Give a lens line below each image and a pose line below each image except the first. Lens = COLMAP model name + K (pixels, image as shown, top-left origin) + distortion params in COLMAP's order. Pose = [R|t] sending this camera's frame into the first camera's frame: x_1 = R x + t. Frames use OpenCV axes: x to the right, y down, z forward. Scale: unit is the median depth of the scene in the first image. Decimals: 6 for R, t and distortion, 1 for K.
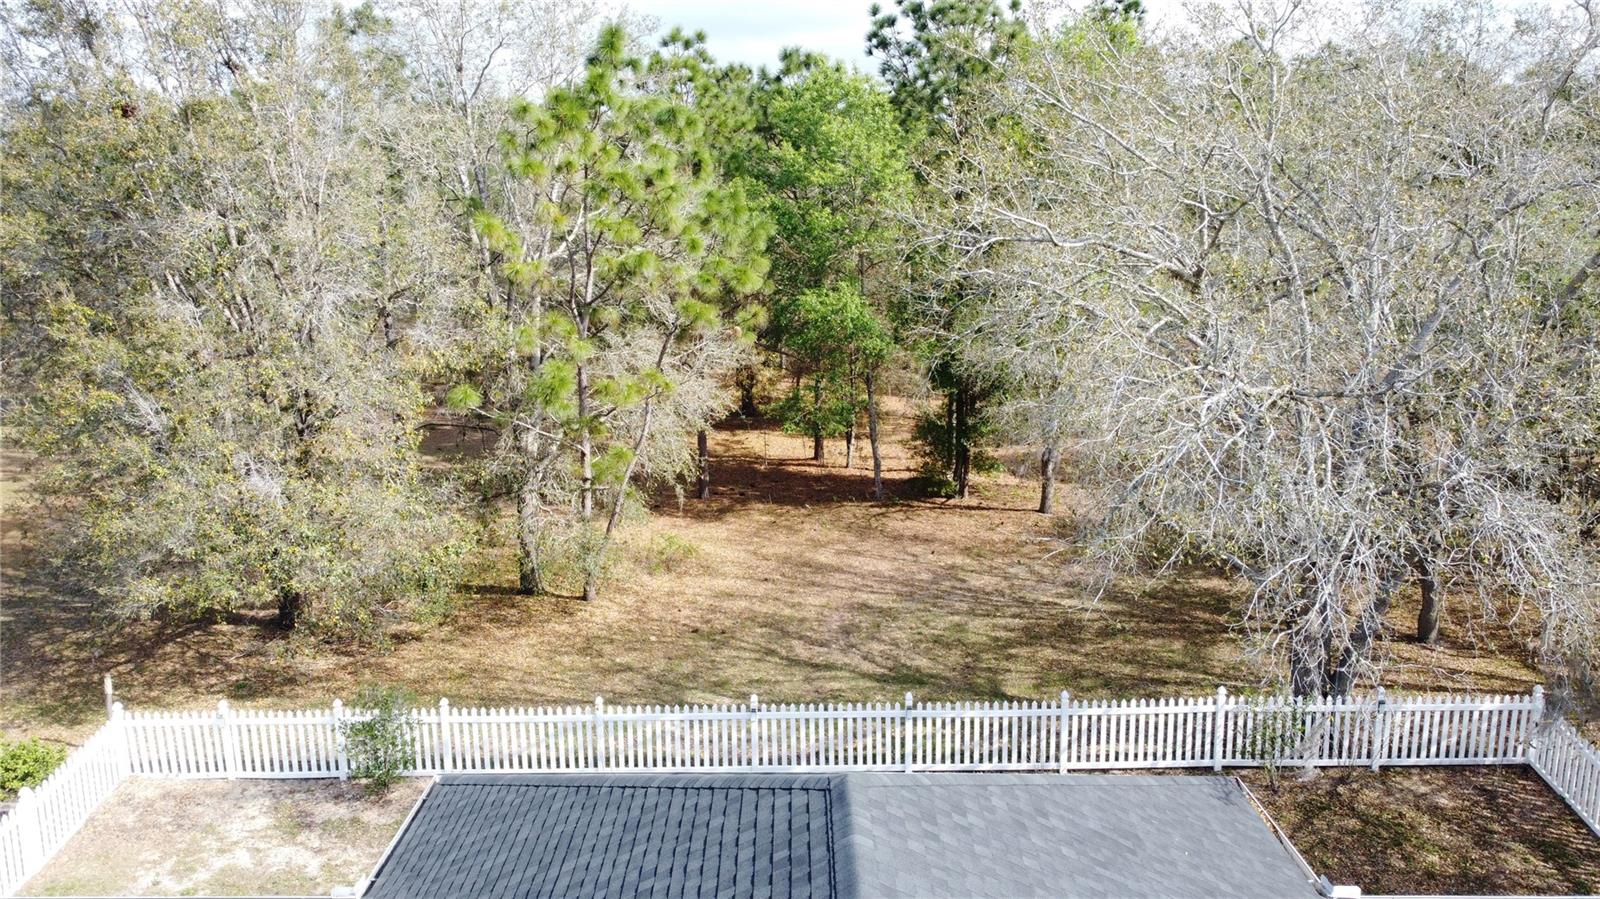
lens RADIAL K [[1175.1, 0, 804.1], [0, 1175.1, 473.3], [0, 0, 1]] dist [0.029422, -0.000051]
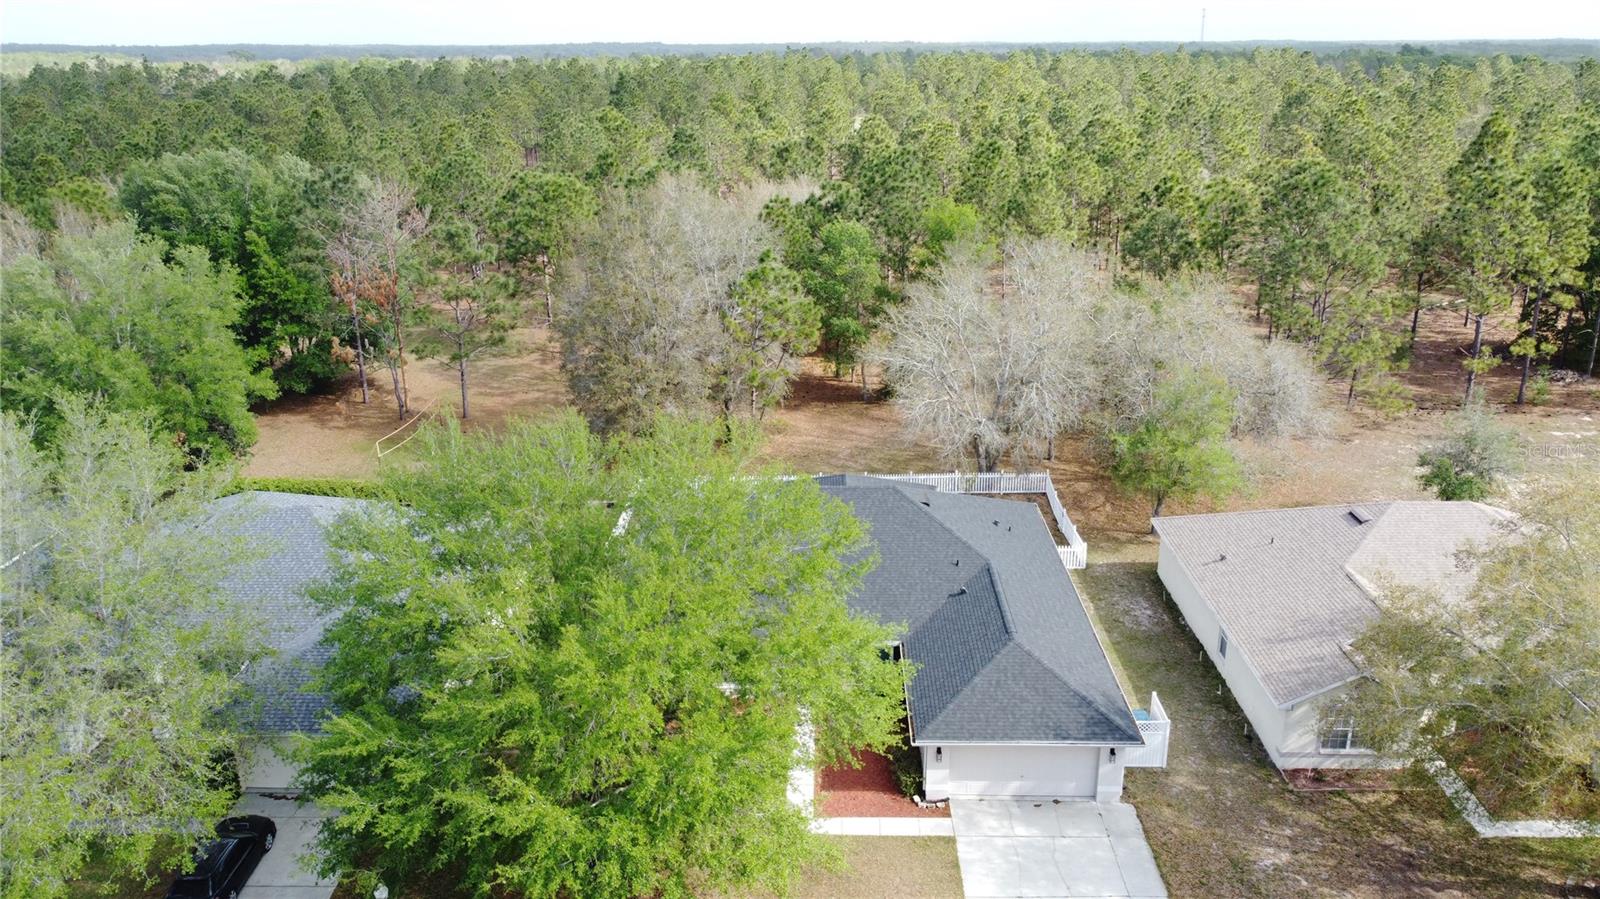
lens RADIAL K [[1175.1, 0, 804.1], [0, 1175.1, 473.3], [0, 0, 1]] dist [0.029422, -0.000051]
pose [[0.999967, -0.001423, 0.008033, -0.108440], [0.000312, 0.990635, 0.136533, -0.214006], [-0.008152, -0.136526, 0.990603, -1.816522]]
